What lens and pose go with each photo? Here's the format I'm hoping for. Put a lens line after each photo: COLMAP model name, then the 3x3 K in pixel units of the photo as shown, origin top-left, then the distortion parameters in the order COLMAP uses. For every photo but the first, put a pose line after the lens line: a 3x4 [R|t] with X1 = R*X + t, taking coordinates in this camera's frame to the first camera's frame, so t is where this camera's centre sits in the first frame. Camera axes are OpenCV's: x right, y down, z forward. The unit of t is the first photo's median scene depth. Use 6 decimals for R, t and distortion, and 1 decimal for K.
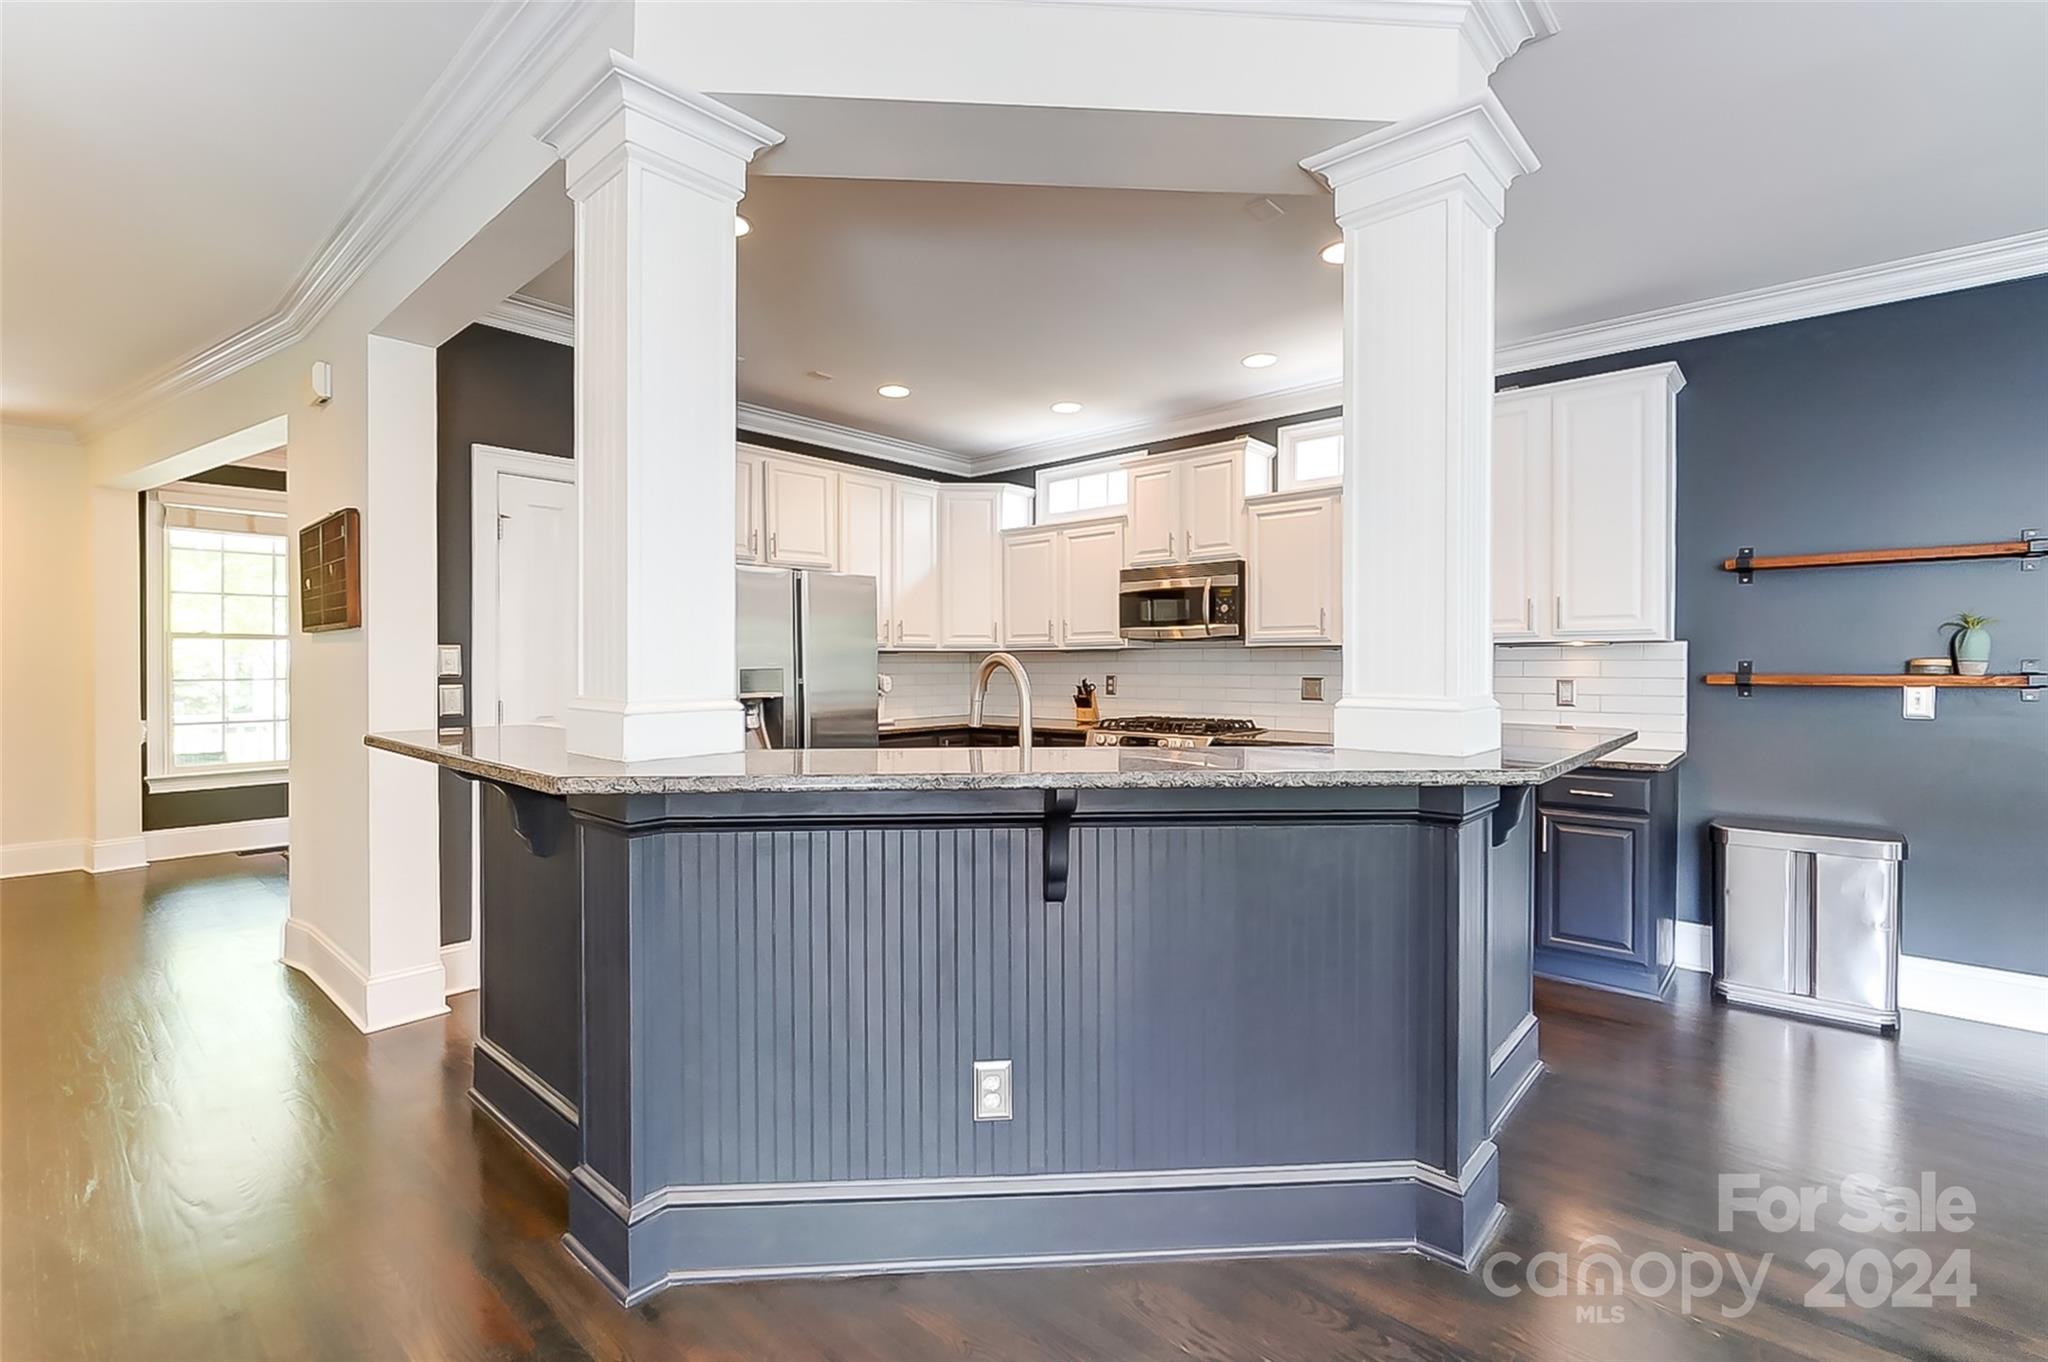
lens RADIAL K [[923.3, 0, 1018.3], [0, 923.3, 673.8], [0, 0, 1]] dist [0.014336, -0.000038]
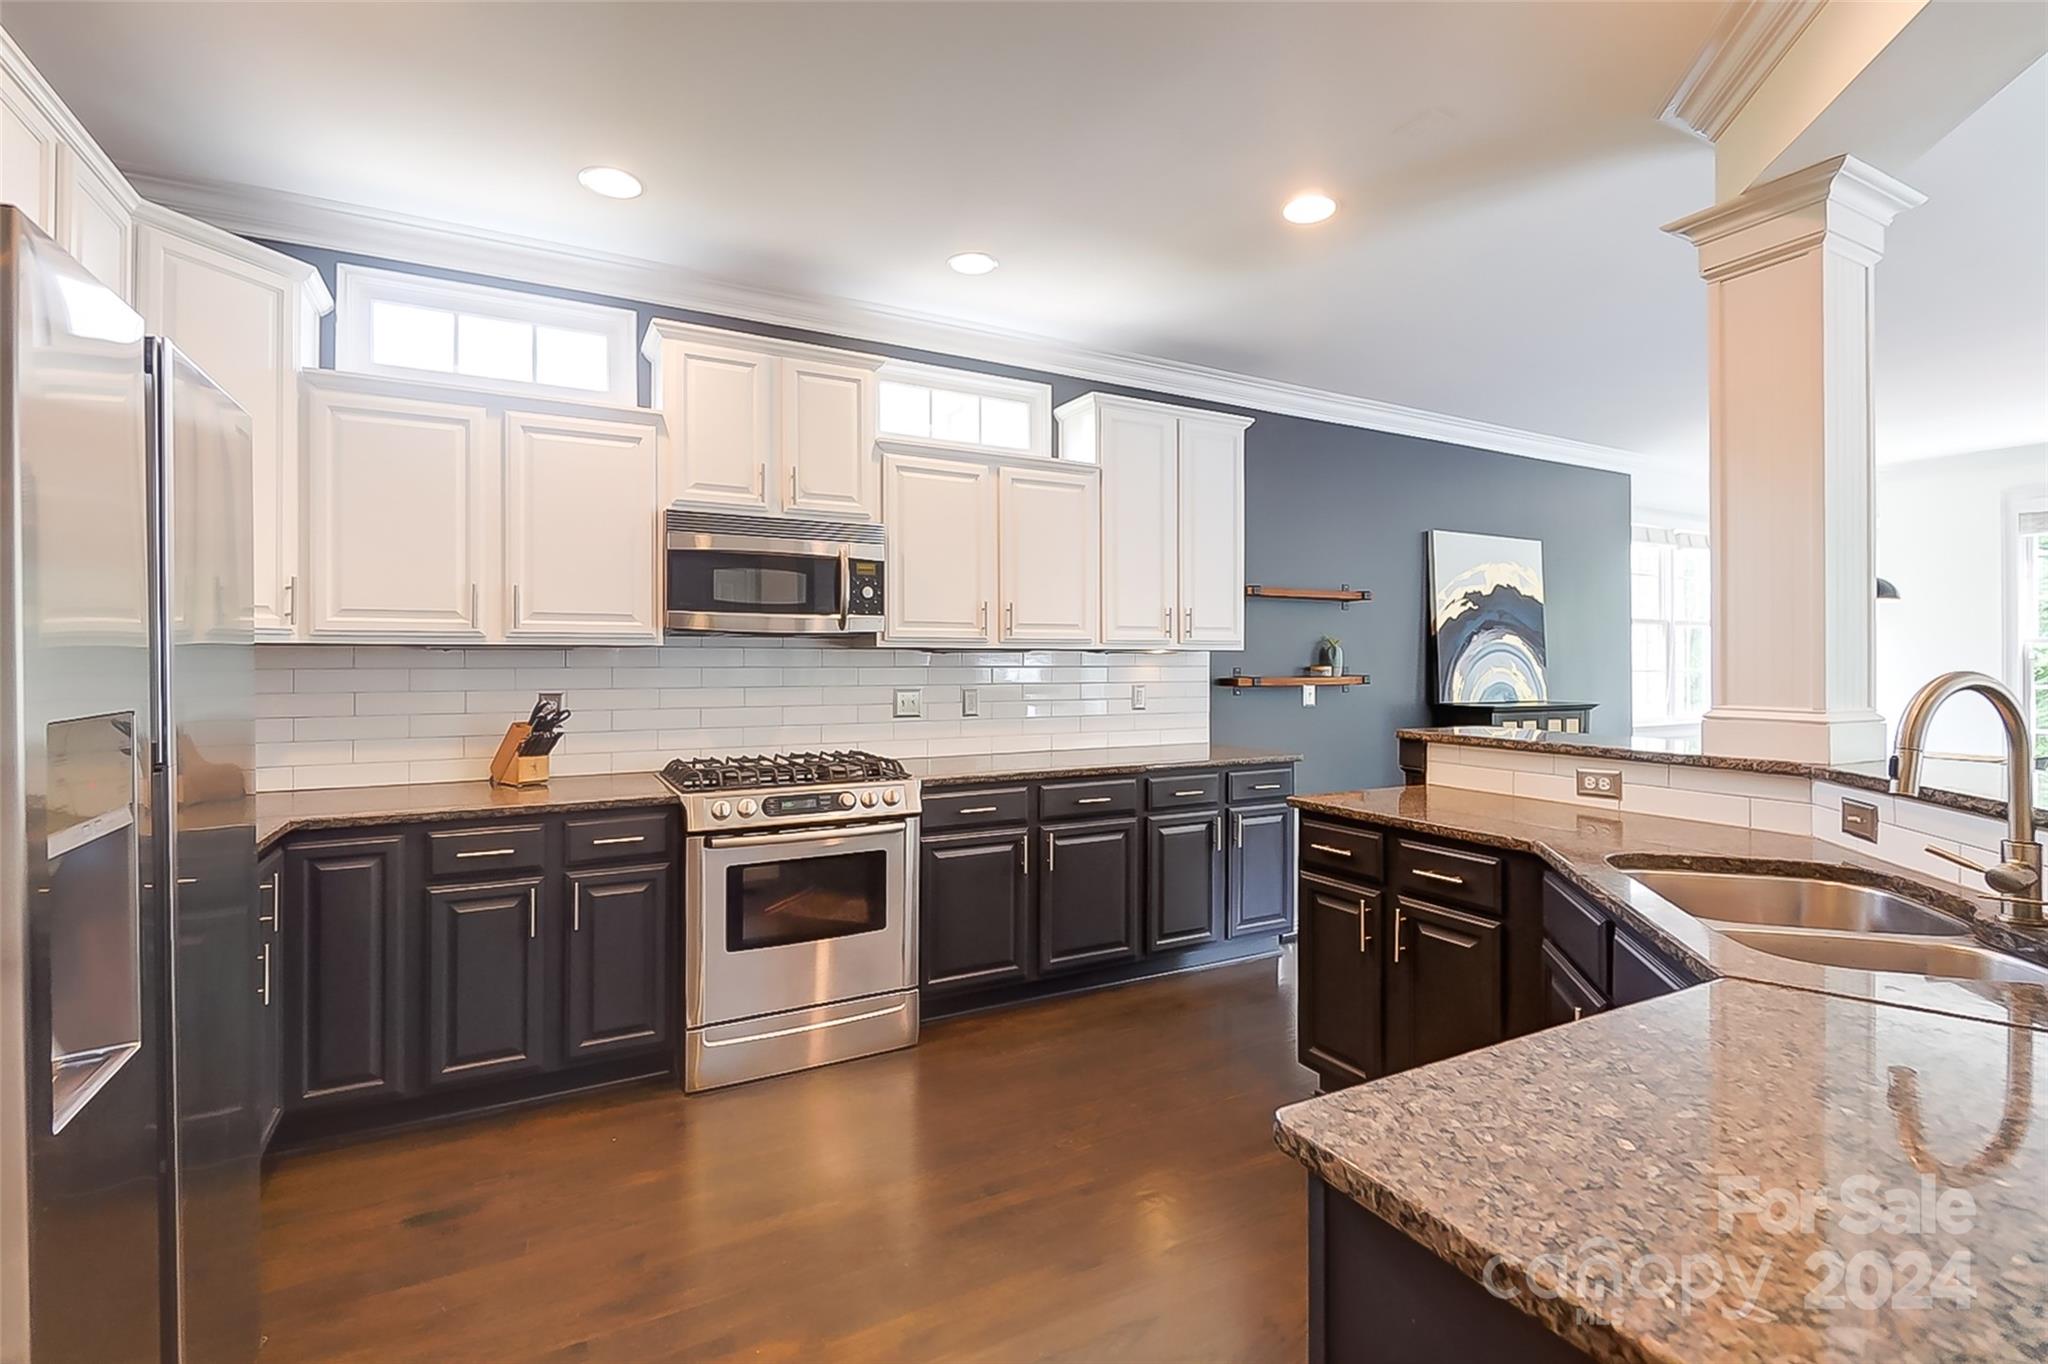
lens RADIAL K [[923.3, 0, 1018.3], [0, 923.3, 674.8], [0, 0, 1]] dist [0.014336, -0.000038]
pose [[0.328807, -0.013677, 0.944298, -0.380684], [0.009938, 0.999890, 0.011022, -0.015659], [-0.944345, 0.005760, 0.328906, 0.654895]]
